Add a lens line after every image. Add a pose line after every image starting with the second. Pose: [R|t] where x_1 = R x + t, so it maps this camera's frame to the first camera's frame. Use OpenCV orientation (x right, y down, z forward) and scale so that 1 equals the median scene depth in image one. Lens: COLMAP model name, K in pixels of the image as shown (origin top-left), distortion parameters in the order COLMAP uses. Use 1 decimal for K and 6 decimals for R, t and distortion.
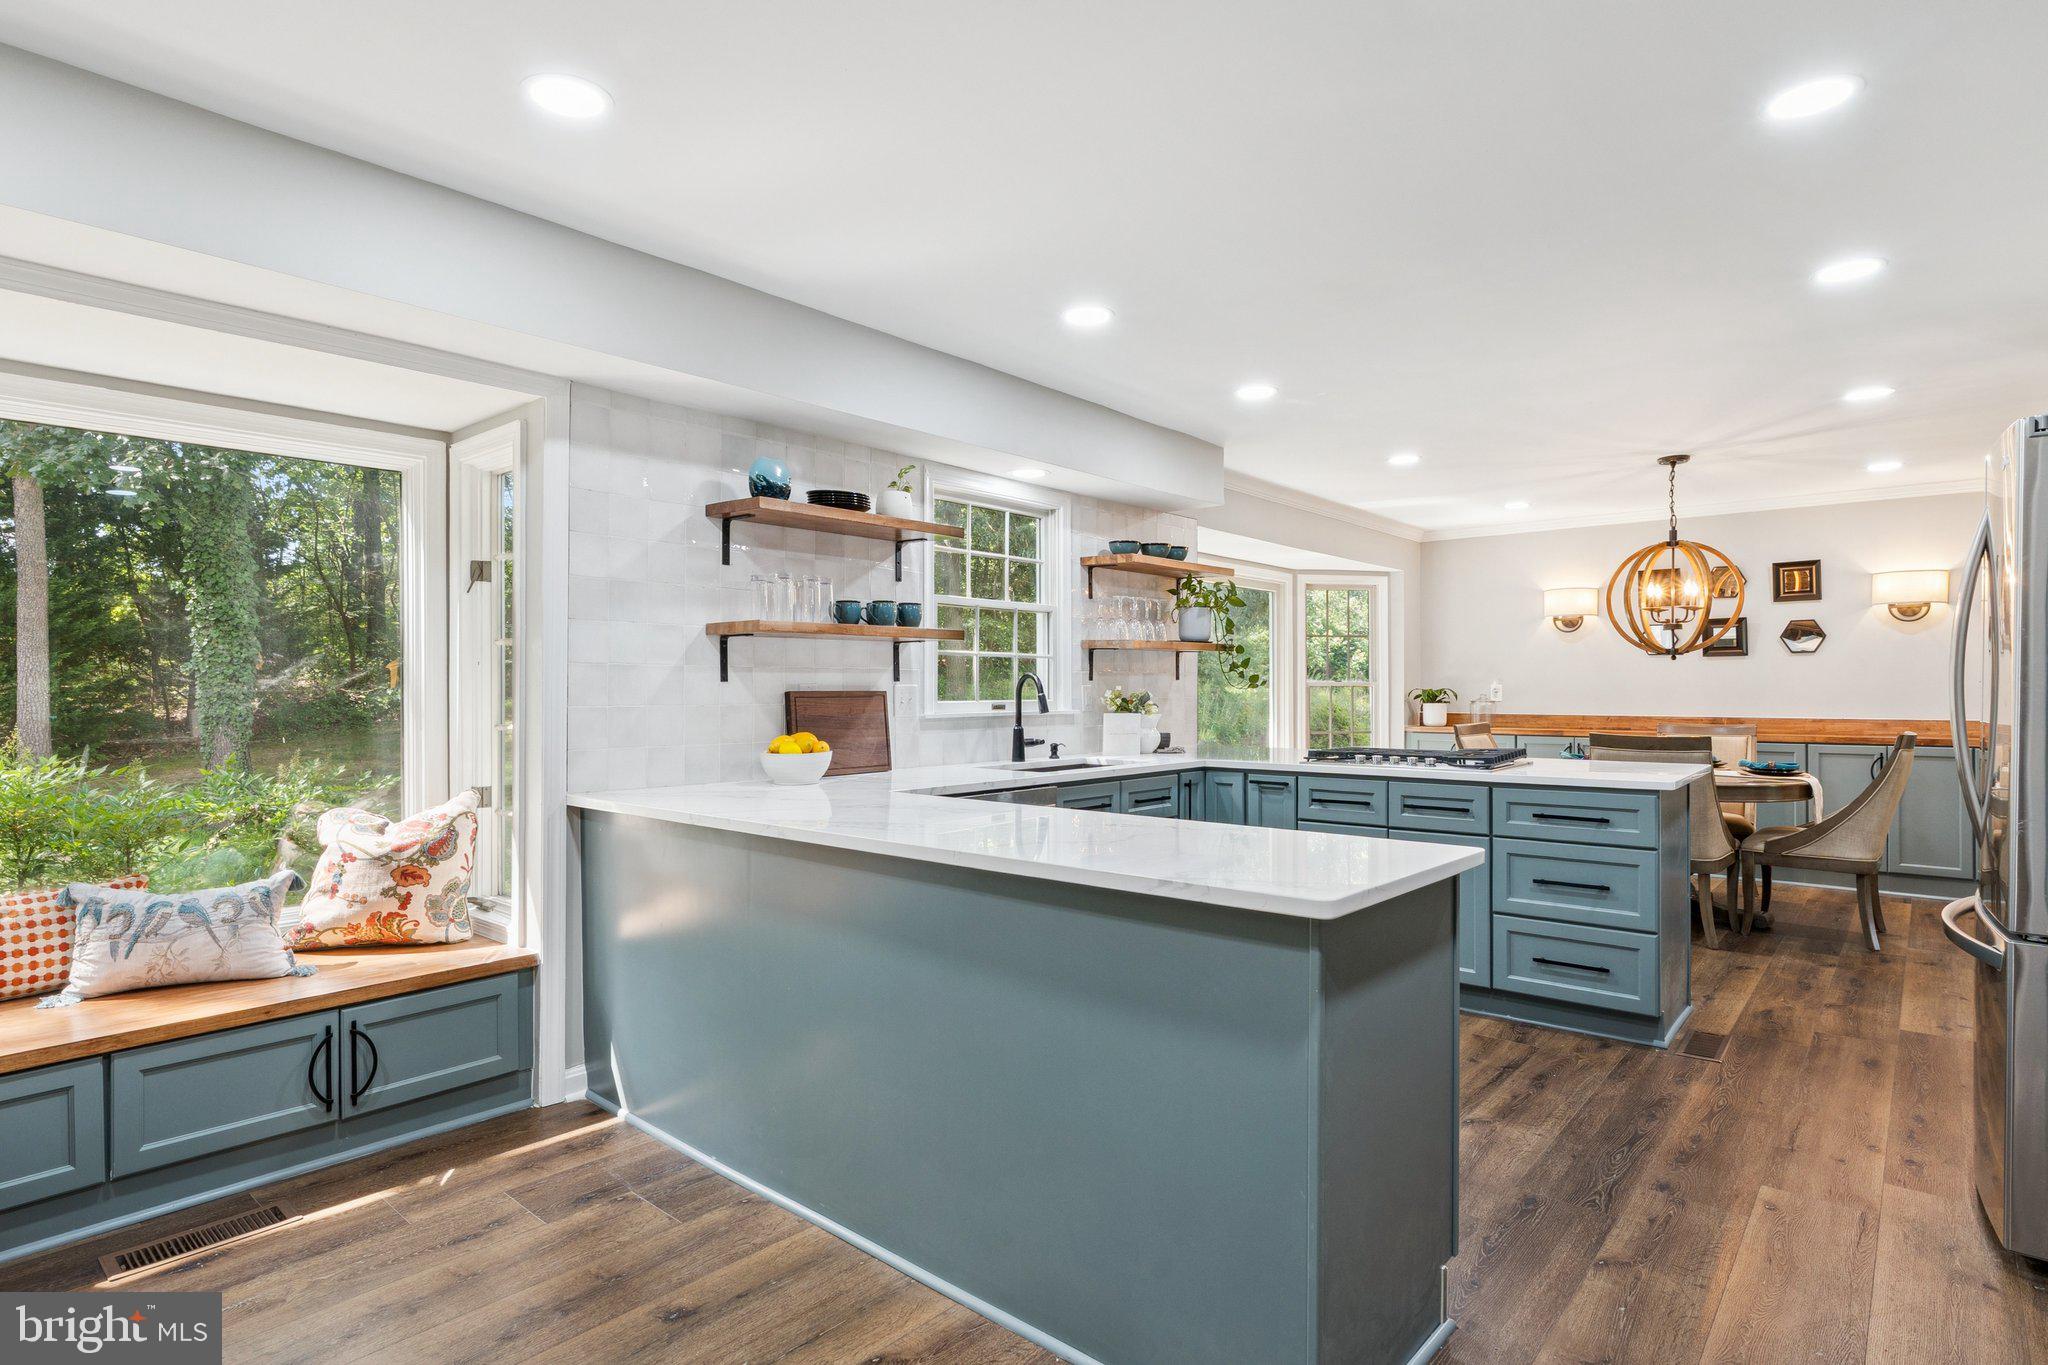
lens RADIAL K [[1066.0, 0, 950.7], [0, 1066.0, 682.7], [0, 0, 1]] dist [-0.023107, 0.000656]
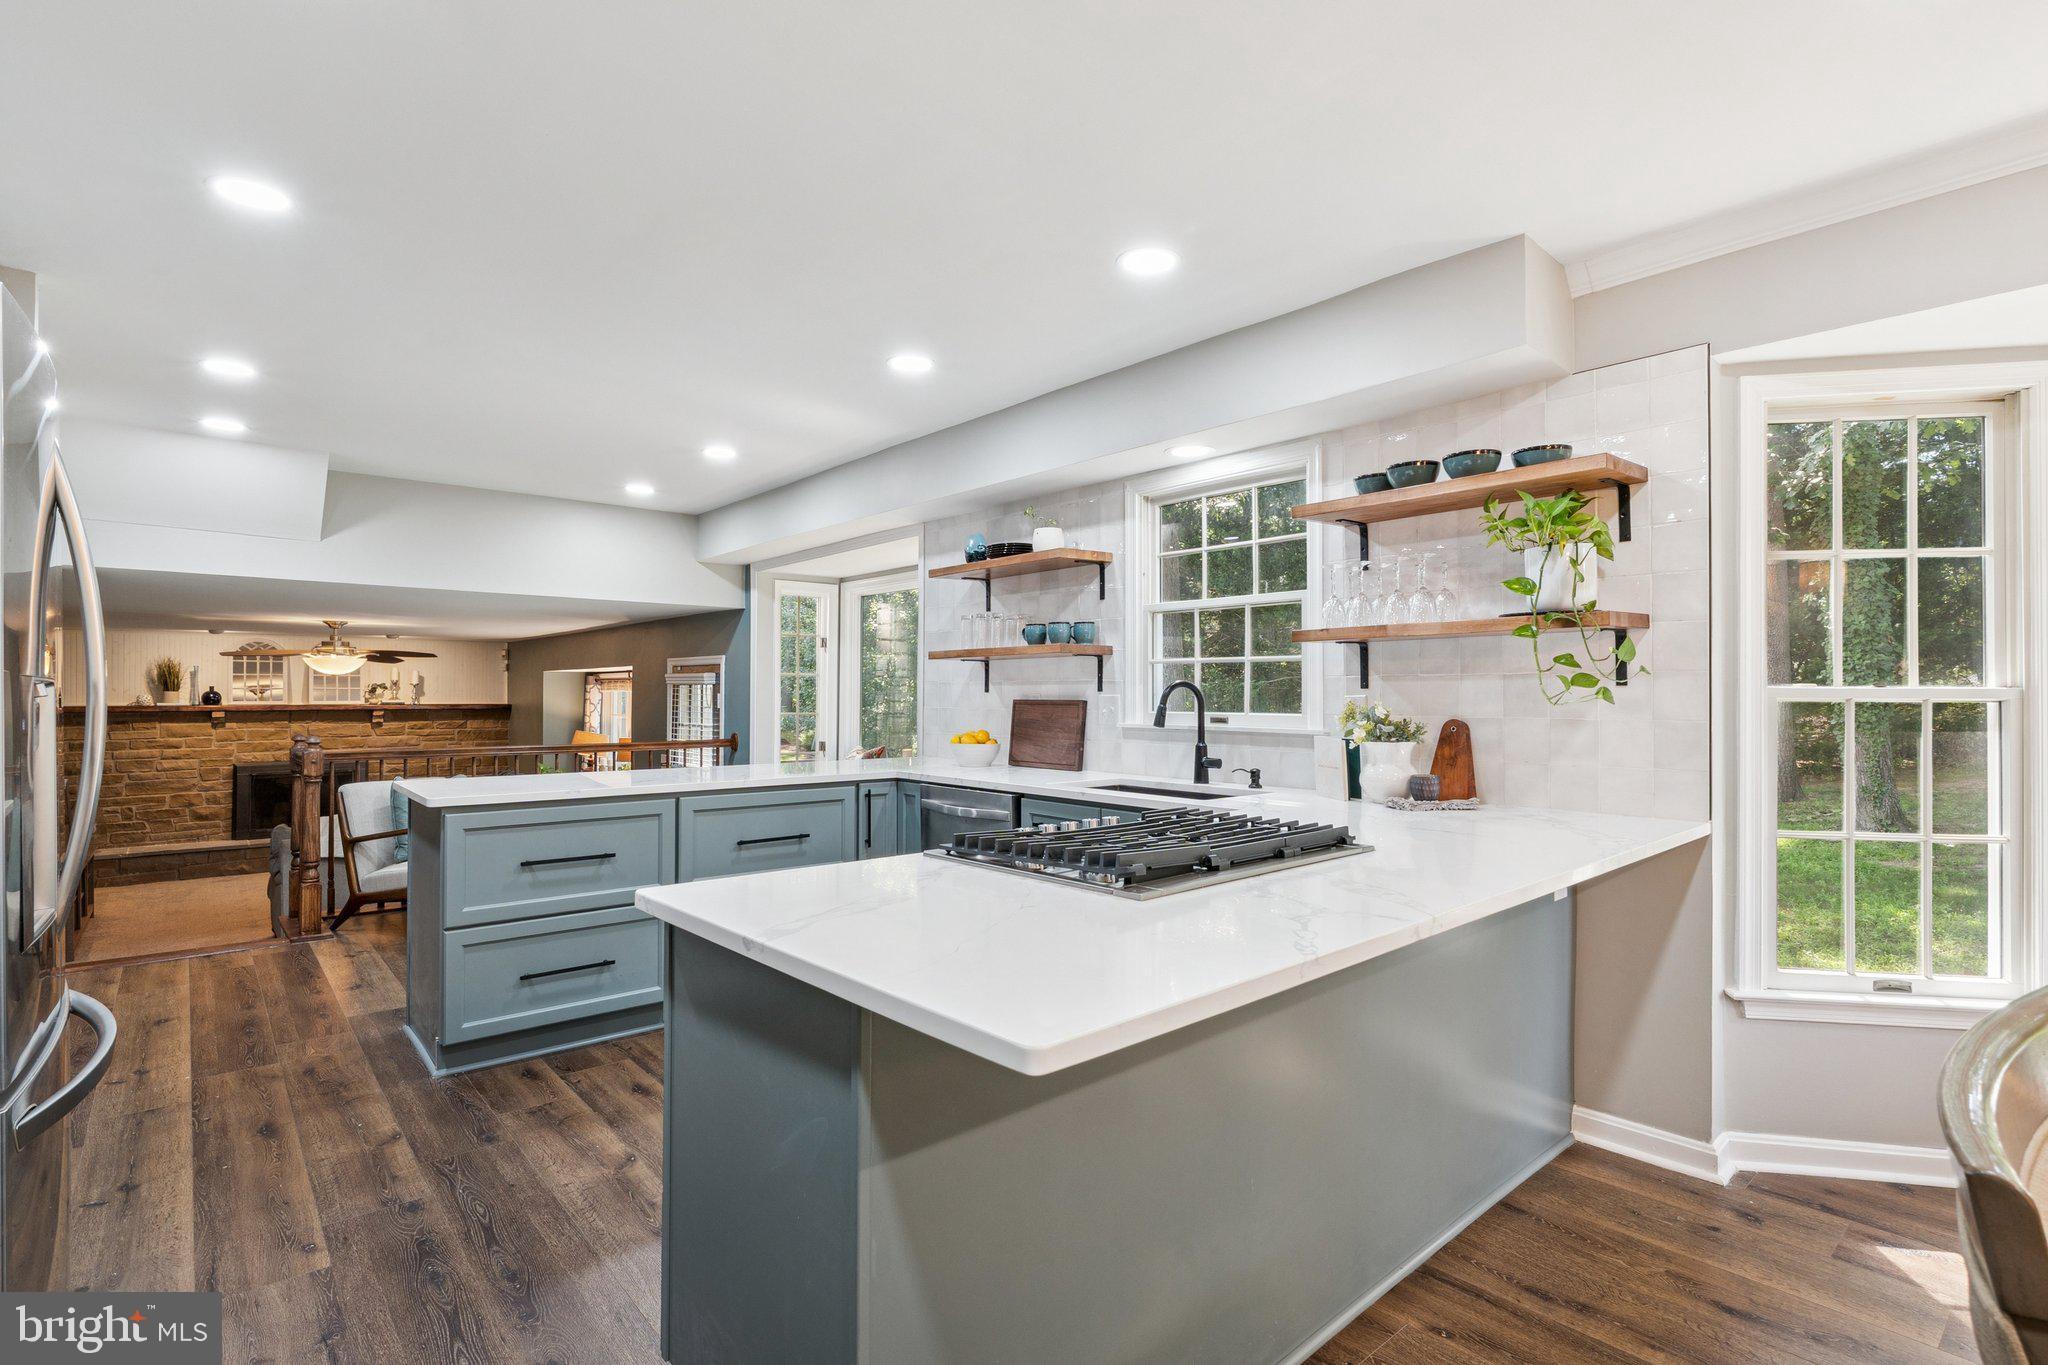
lens RADIAL K [[1004.0, 0, 1059.6], [0, 1004.0, 685.1], [0, 0, 1]] dist [-0.012500, 0.001224]
pose [[-0.097889, -0.008143, -0.995164, 0.942067], [0.003260, 0.999959, -0.008503, 0.000615], [0.995192, -0.004076, -0.097858, 1.028728]]
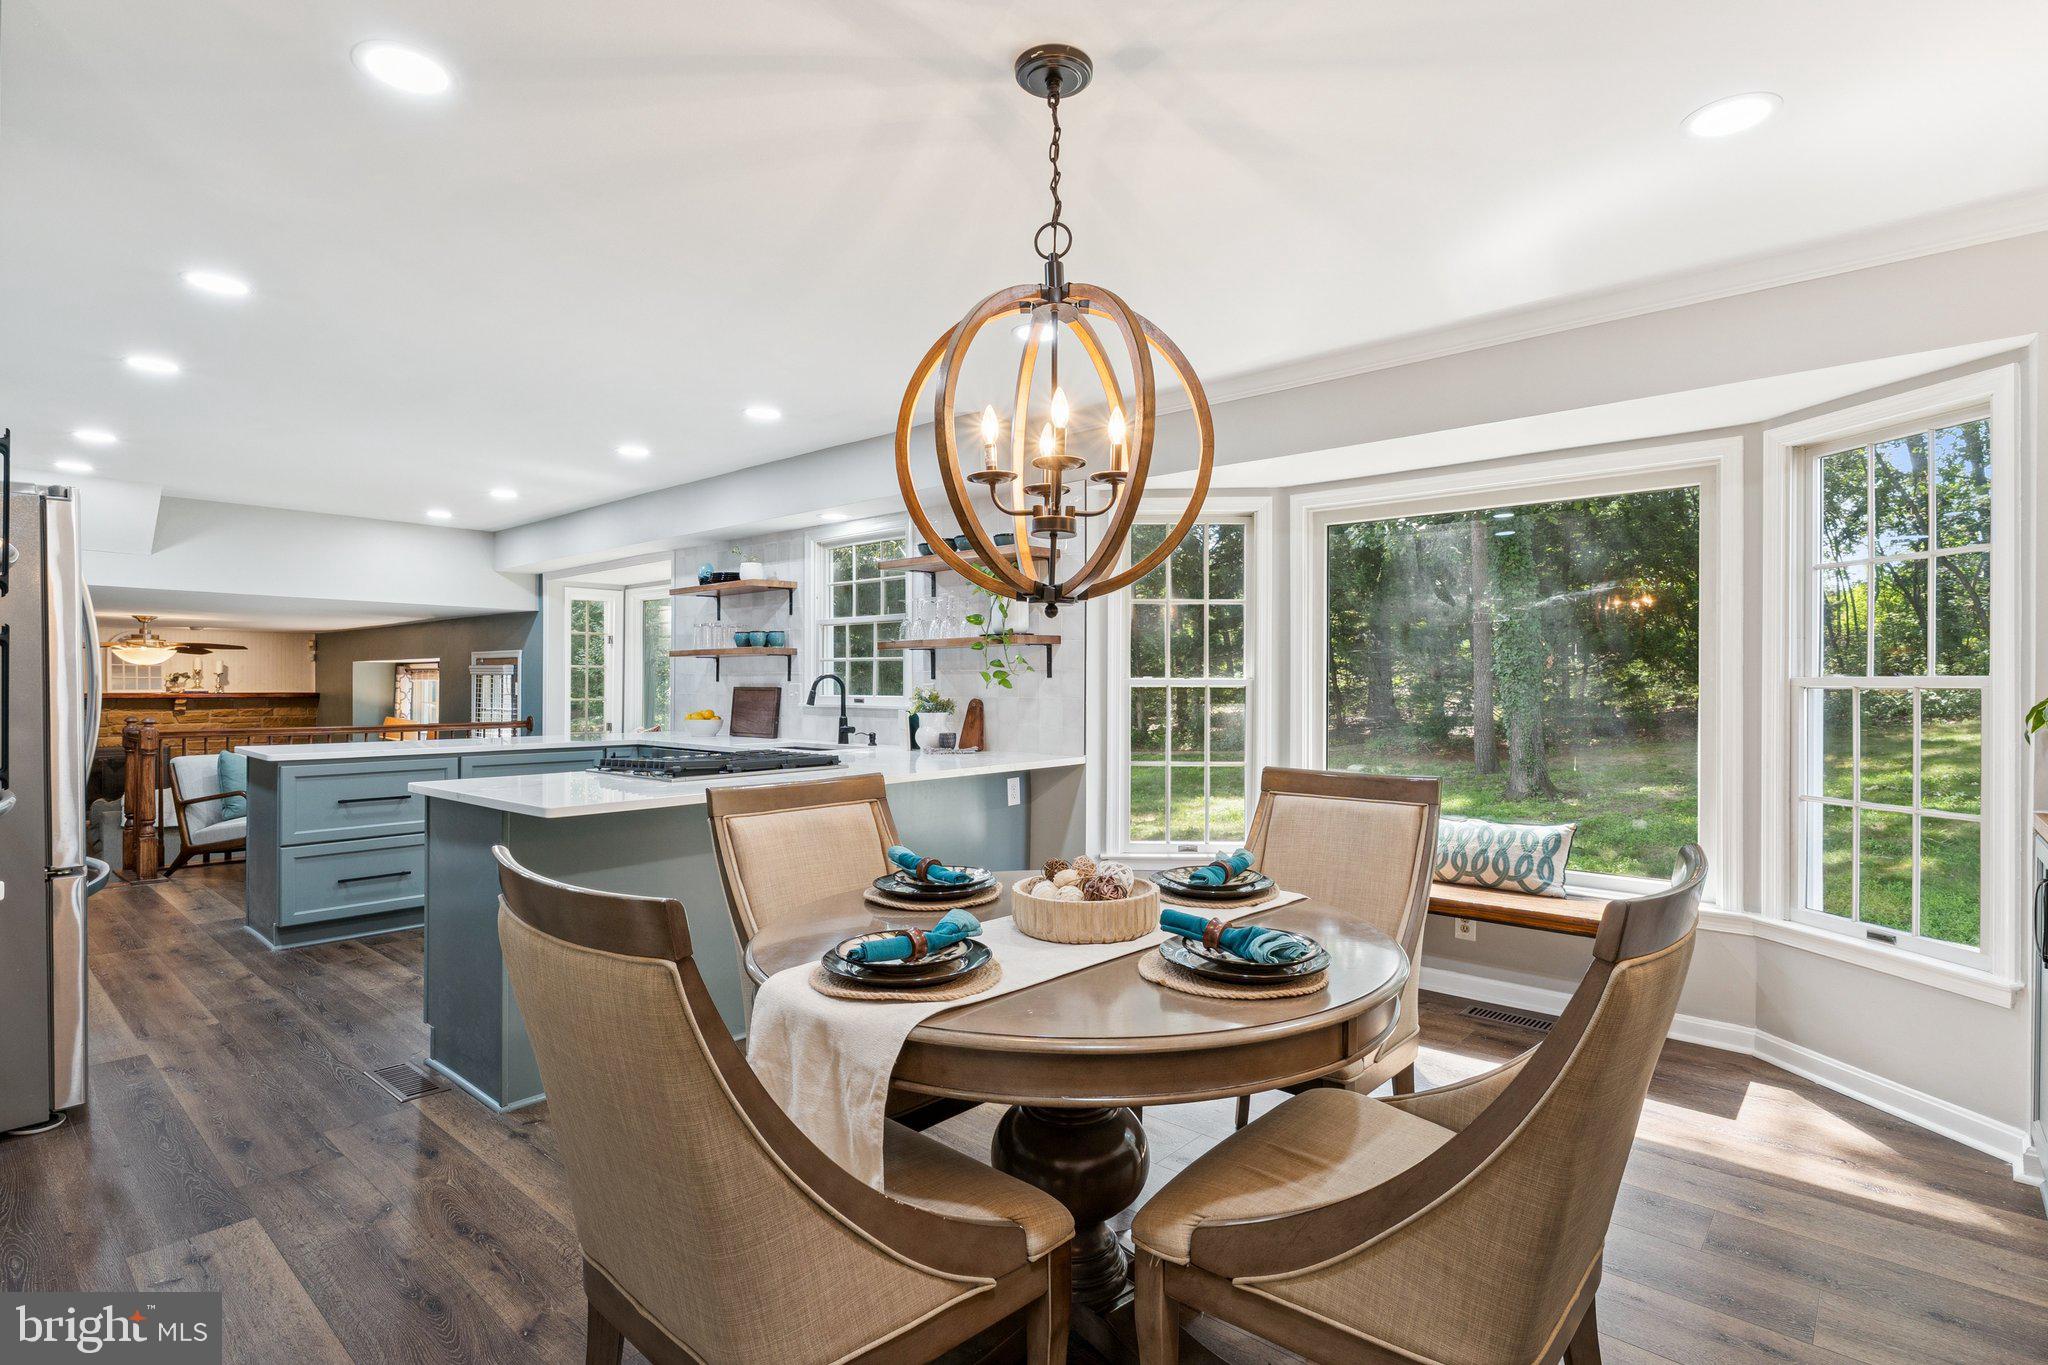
lens RADIAL K [[1026.6, 0, 1076.2], [0, 1026.6, 685.3], [0, 0, 1]] dist [-0.002569, -0.001736]
pose [[0.041260, 0.002700, -0.999145, 1.377584], [0.003259, 0.999991, 0.002837, 0.001914], [0.999143, -0.003373, 0.041251, 1.306892]]
